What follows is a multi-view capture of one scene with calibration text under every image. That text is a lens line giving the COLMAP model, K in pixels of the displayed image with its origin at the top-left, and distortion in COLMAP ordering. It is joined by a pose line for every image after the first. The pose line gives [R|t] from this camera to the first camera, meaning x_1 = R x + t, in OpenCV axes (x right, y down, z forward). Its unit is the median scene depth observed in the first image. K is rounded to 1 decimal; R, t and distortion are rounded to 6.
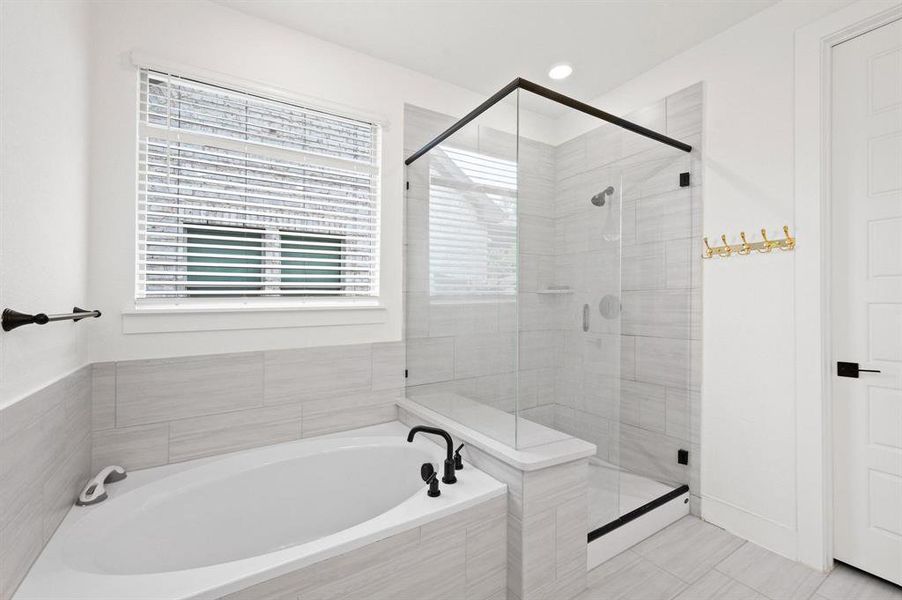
lens RADIAL K [[380.8, 0, 445.1], [0, 380.8, 300.7], [0, 0, 1]] dist [0.000530, -0.001104]
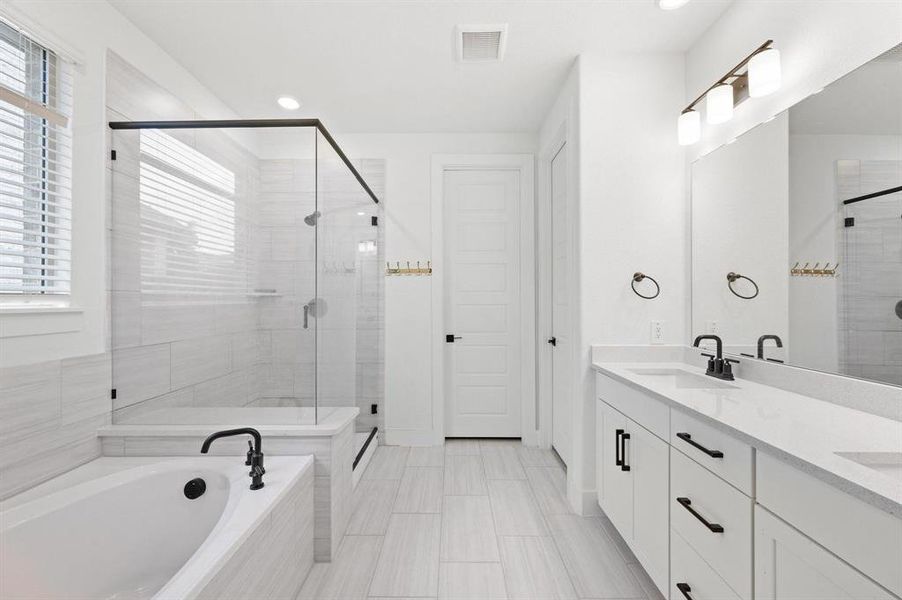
lens RADIAL K [[356.6, 0, 441.9], [0, 356.6, 304.7], [0, 0, 1]] dist [-0.001122, -0.000831]
pose [[0.540926, 0.001243, 0.841069, -0.384926], [-0.003467, 0.999994, 0.000752, 0.004504], [-0.841063, -0.003323, 0.540927, 0.032916]]
